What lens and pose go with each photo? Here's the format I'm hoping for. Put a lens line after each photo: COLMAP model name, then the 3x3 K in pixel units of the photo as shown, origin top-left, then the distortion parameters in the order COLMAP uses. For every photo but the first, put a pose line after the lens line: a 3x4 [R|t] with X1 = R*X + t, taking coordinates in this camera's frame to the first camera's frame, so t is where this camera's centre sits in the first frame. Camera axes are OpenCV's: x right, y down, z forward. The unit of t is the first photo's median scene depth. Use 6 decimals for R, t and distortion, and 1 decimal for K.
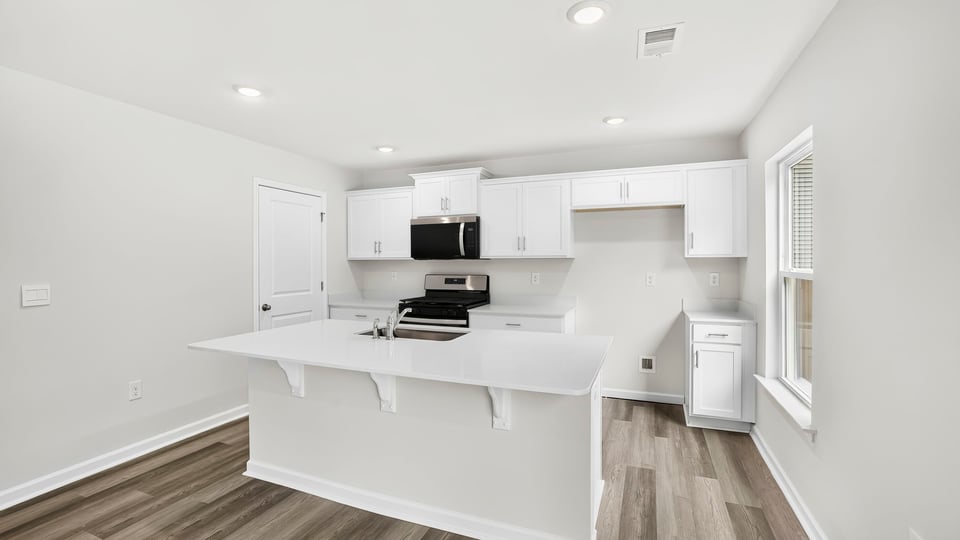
lens RADIAL K [[424.2, 0, 476.2], [0, 424.2, 262.3], [0, 0, 1]] dist [-0.010891, 0.005599]
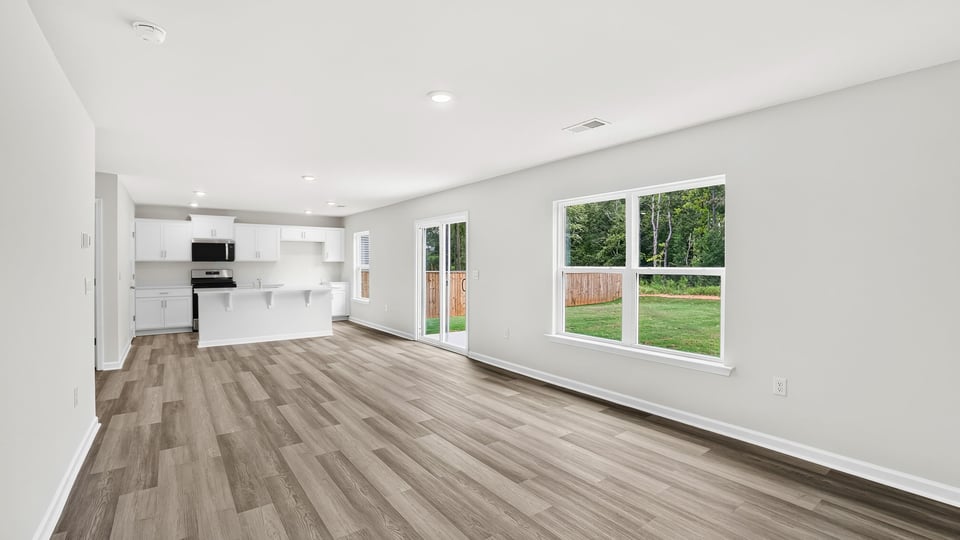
lens RADIAL K [[424.2, 0, 461.0], [0, 424.2, 273.4], [0, 0, 1]] dist [-0.010891, 0.005599]
pose [[0.532890, -0.014801, 0.846055, -1.146128], [0.000935, 0.999857, 0.016903, 0.016782], [-0.846184, -0.008216, 0.532827, -1.024632]]
